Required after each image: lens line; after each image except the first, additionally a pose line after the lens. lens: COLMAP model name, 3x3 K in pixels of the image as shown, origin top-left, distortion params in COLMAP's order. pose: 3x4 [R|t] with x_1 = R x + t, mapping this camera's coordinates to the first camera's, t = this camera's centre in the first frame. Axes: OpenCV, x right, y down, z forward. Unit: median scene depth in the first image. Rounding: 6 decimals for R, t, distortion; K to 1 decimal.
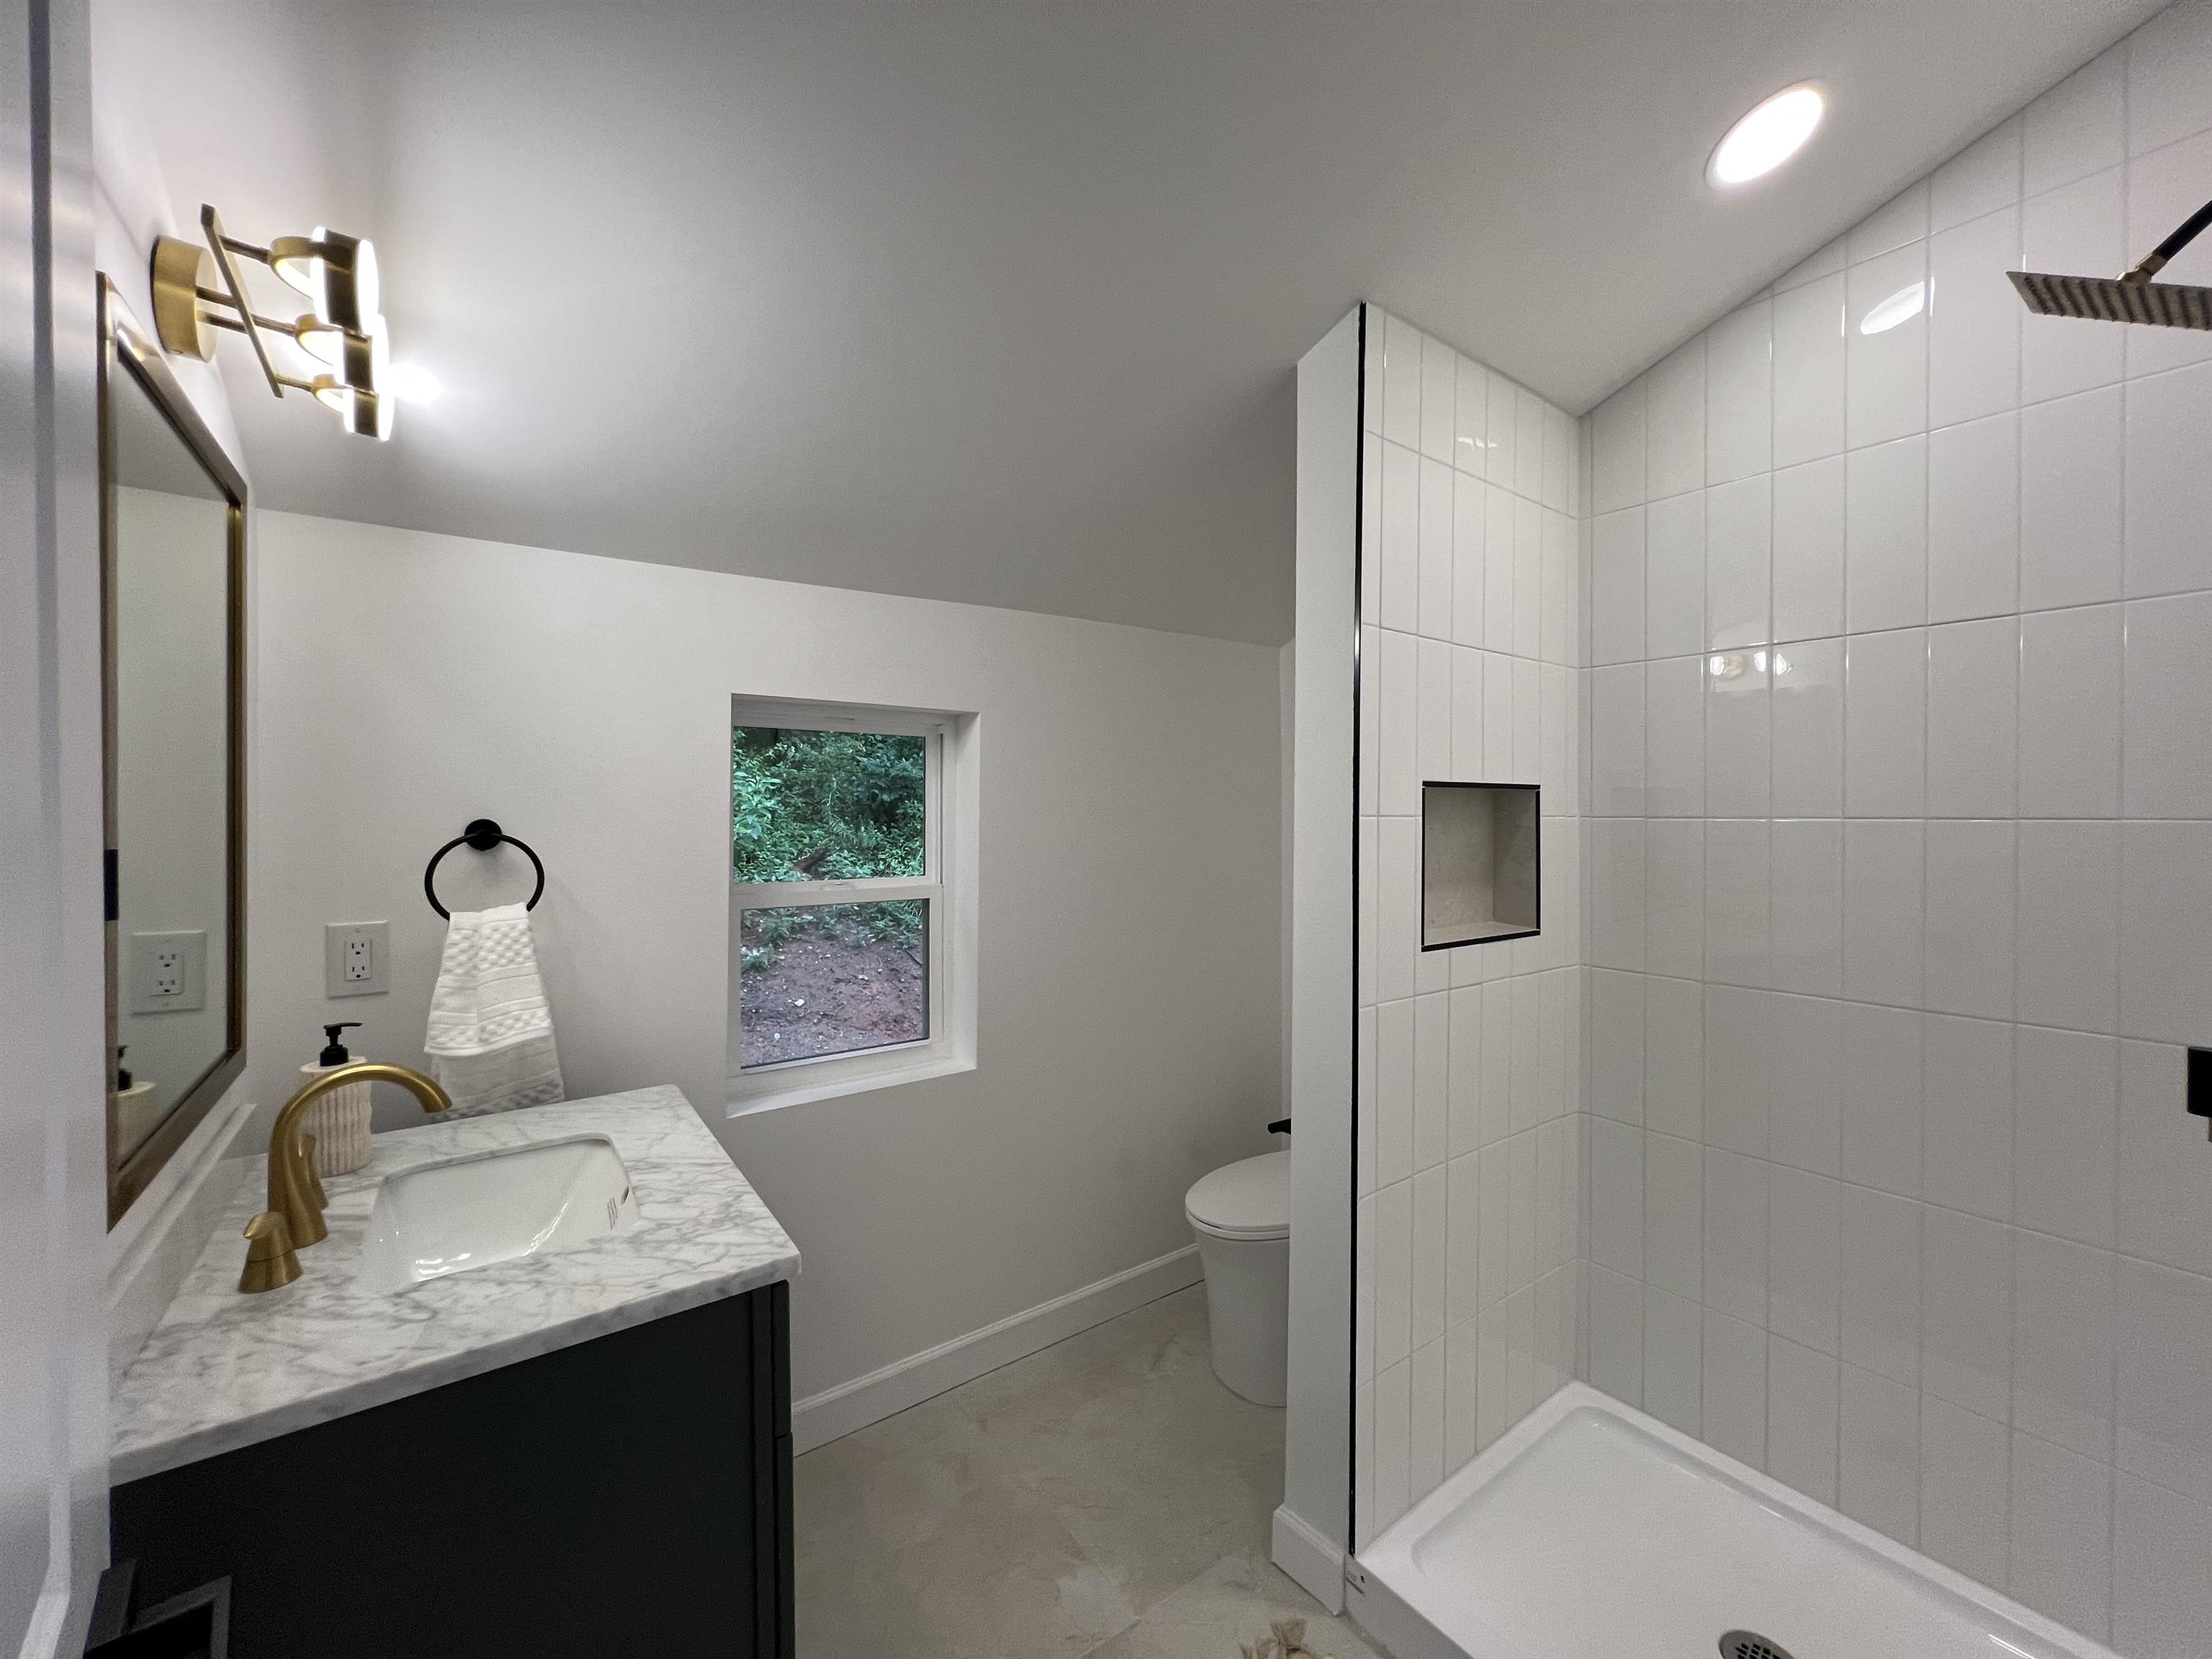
lens RADIAL K [[889.3, 0, 1099.3], [0, 889.3, 820.2], [0, 0, 1]] dist [0.000432, 0.000115]
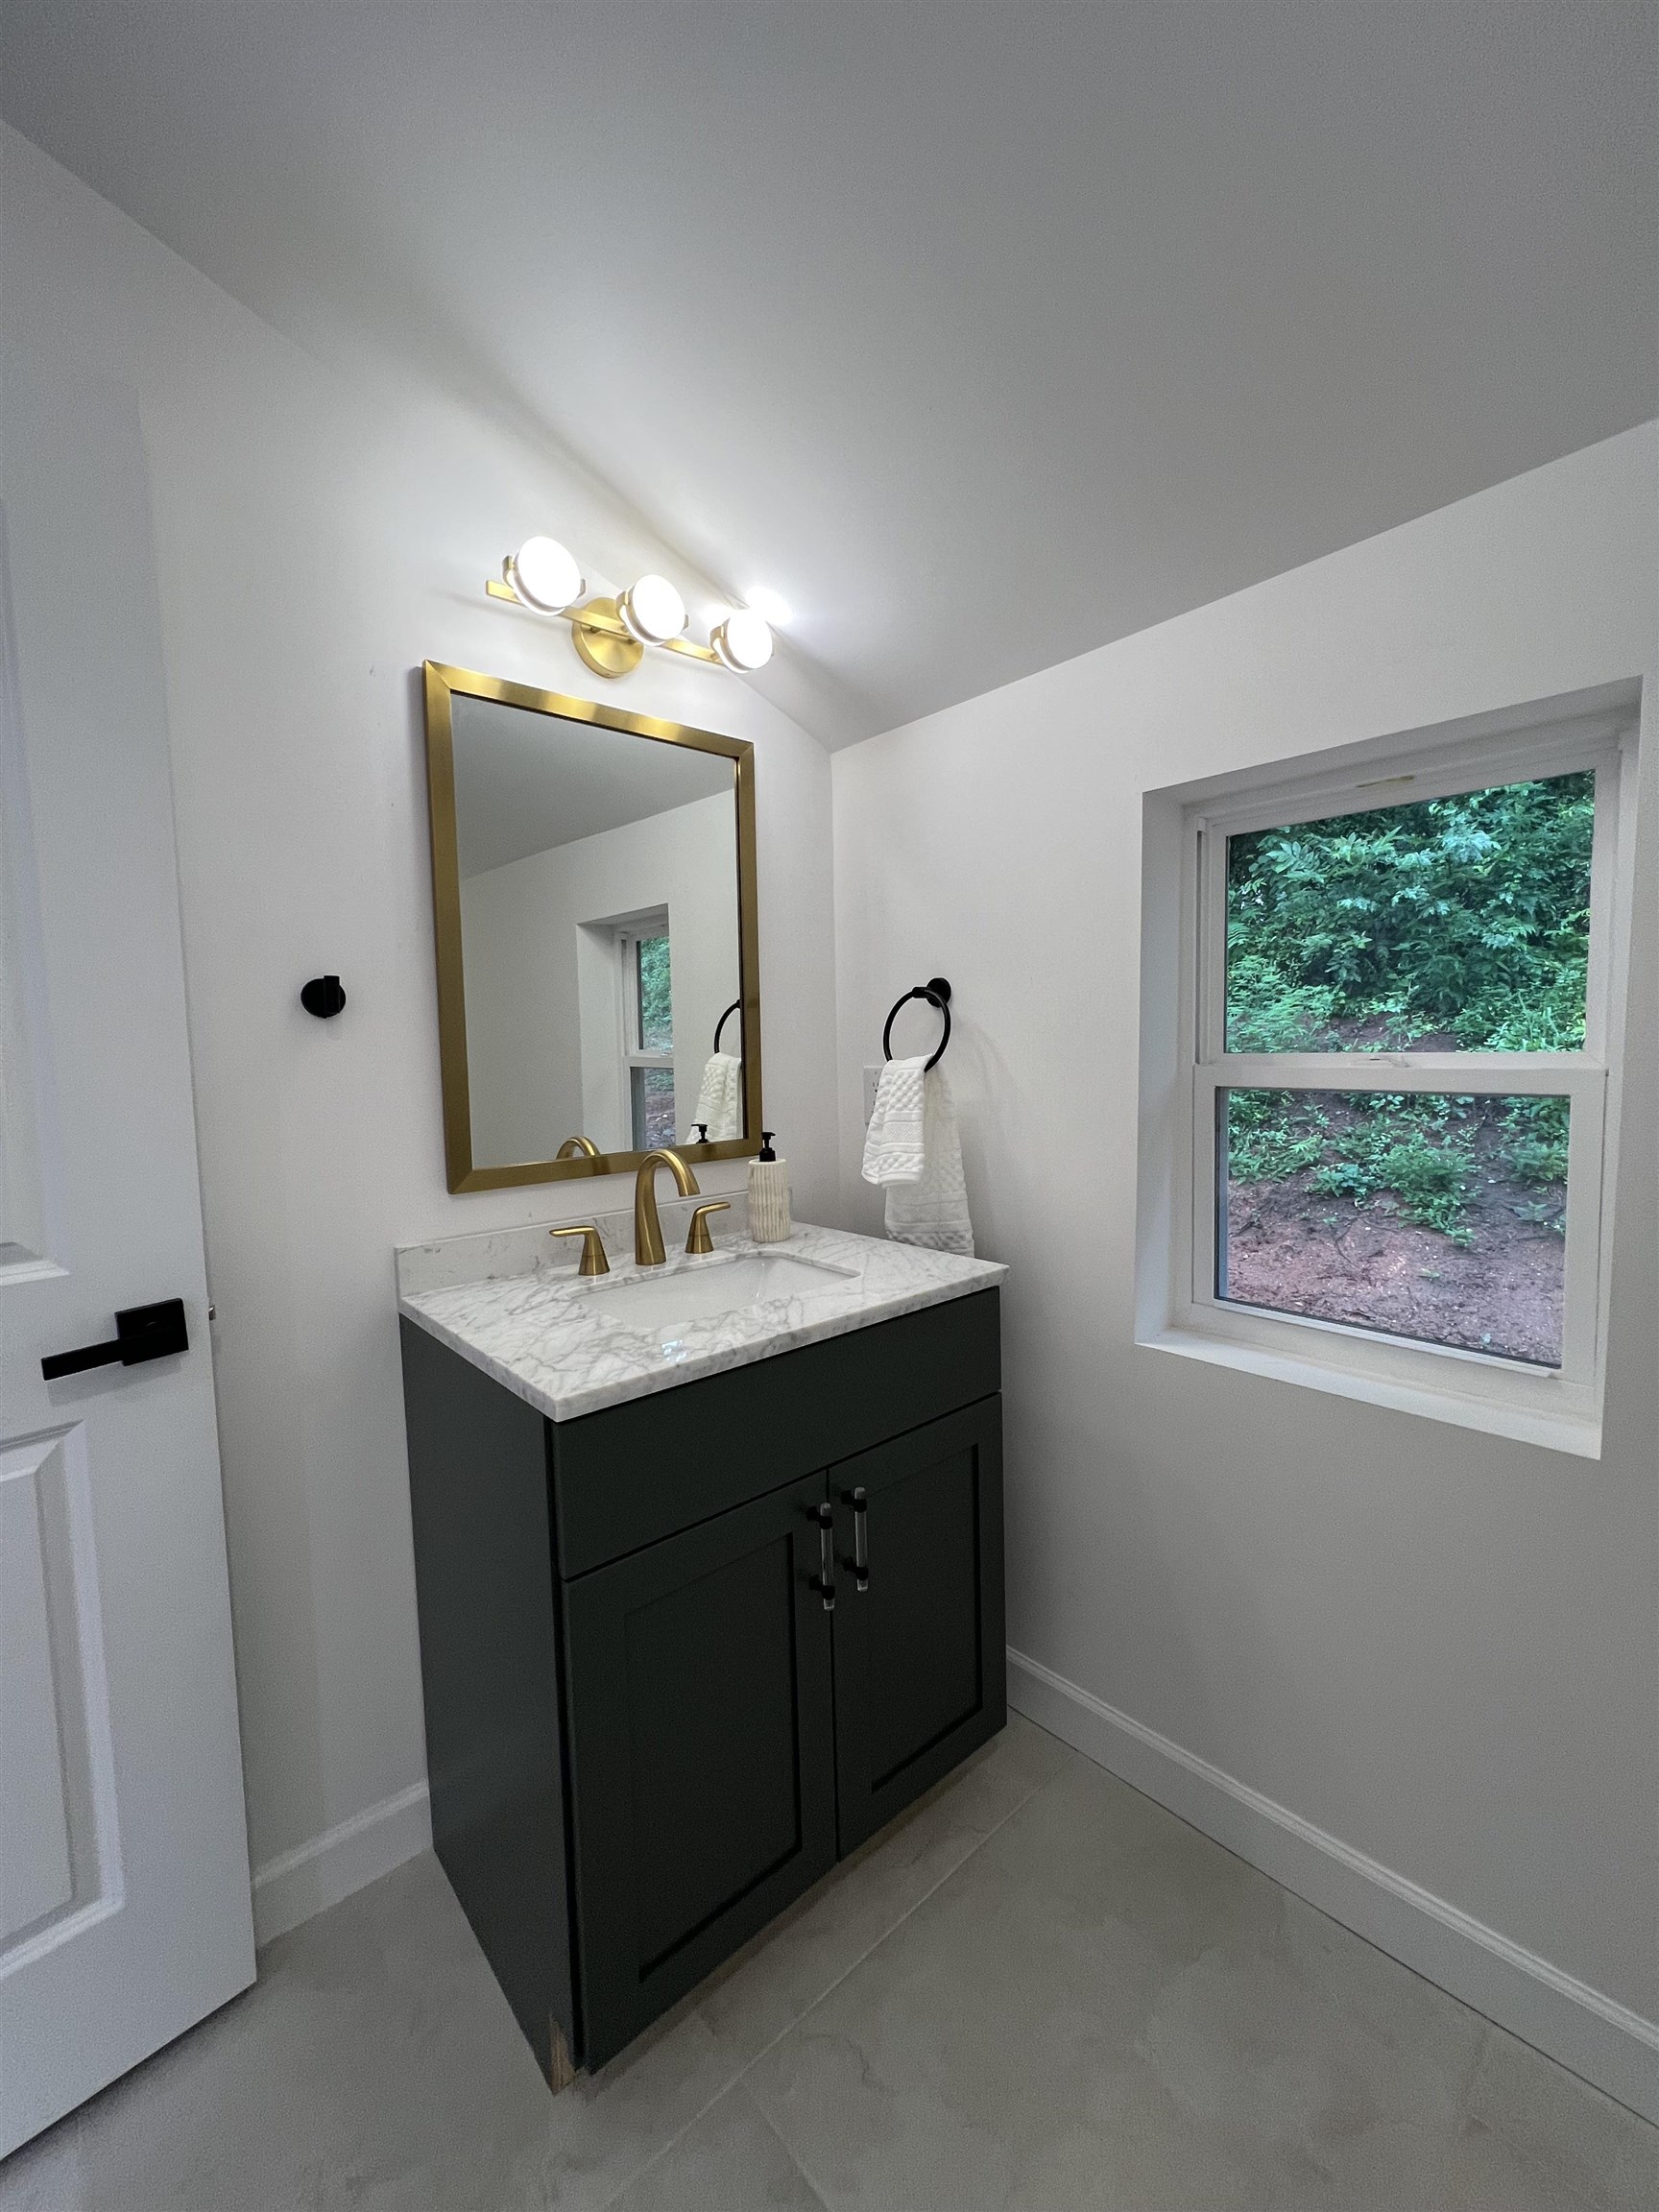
lens RADIAL K [[889.3, 0, 829.5], [0, 889.3, 1106.0], [0, 0, 1]] dist [0.000432, 0.000115]
pose [[0.103614, 0.069153, -0.992211, 0.403078], [0.011044, 0.997439, 0.070671, 0.083717], [0.994556, -0.018280, 0.102585, 0.821791]]
